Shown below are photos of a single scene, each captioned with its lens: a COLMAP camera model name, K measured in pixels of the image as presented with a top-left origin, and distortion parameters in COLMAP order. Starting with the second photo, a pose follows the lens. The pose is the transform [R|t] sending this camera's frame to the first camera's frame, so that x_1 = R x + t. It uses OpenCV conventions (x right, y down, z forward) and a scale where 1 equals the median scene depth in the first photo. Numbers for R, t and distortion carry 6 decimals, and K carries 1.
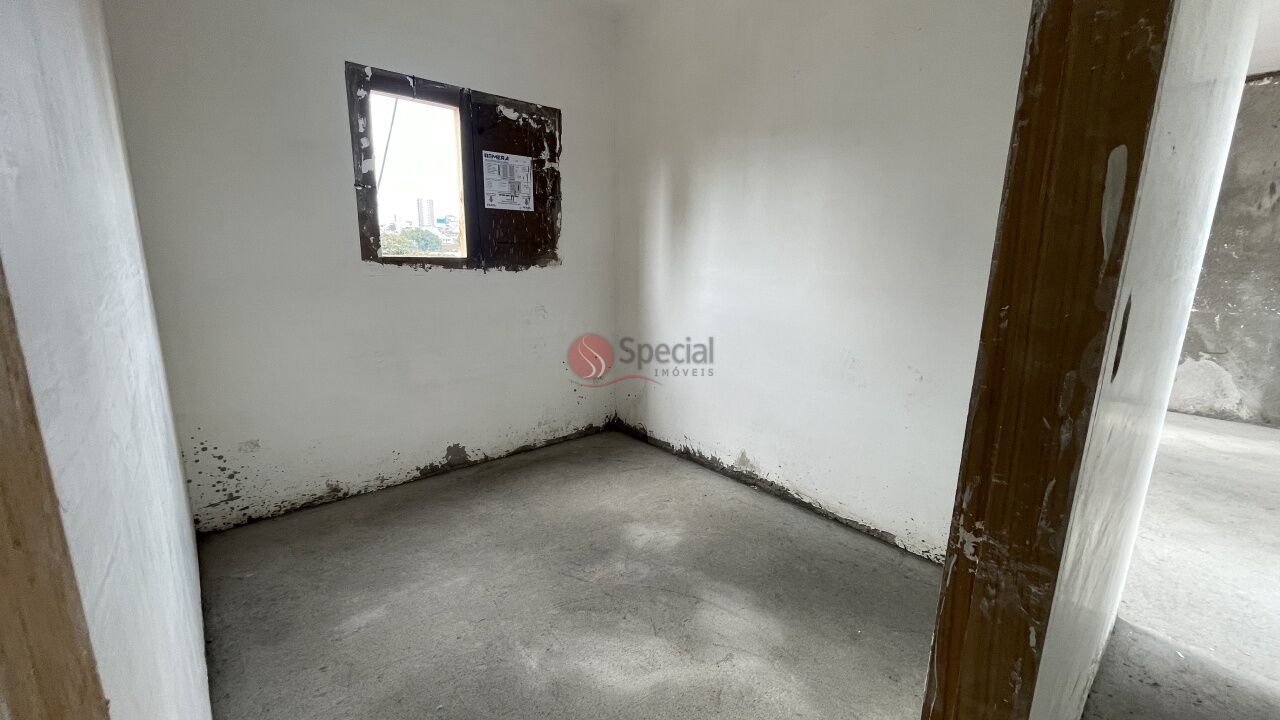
lens RADIAL K [[520.4, 0, 641.0], [0, 520.4, 356.8], [0, 0, 1]] dist [-0.004782, 0.000420]
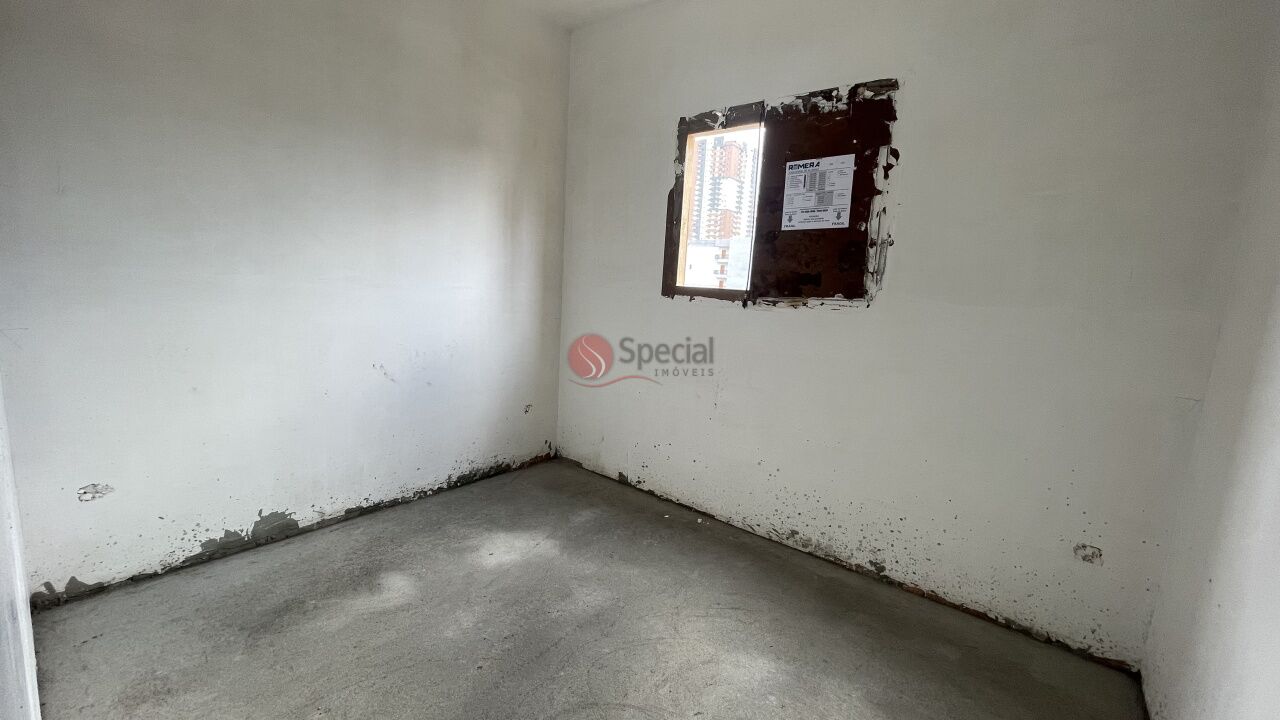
lens RADIAL K [[520.4, 0, 640.0], [0, 520.4, 354.0], [0, 0, 1]] dist [-0.004782, 0.000420]
pose [[0.171833, 0.106402, -0.979363, 0.493516], [-0.232374, 0.970474, 0.064665, -0.095194], [0.957327, 0.216467, 0.191485, 0.663604]]
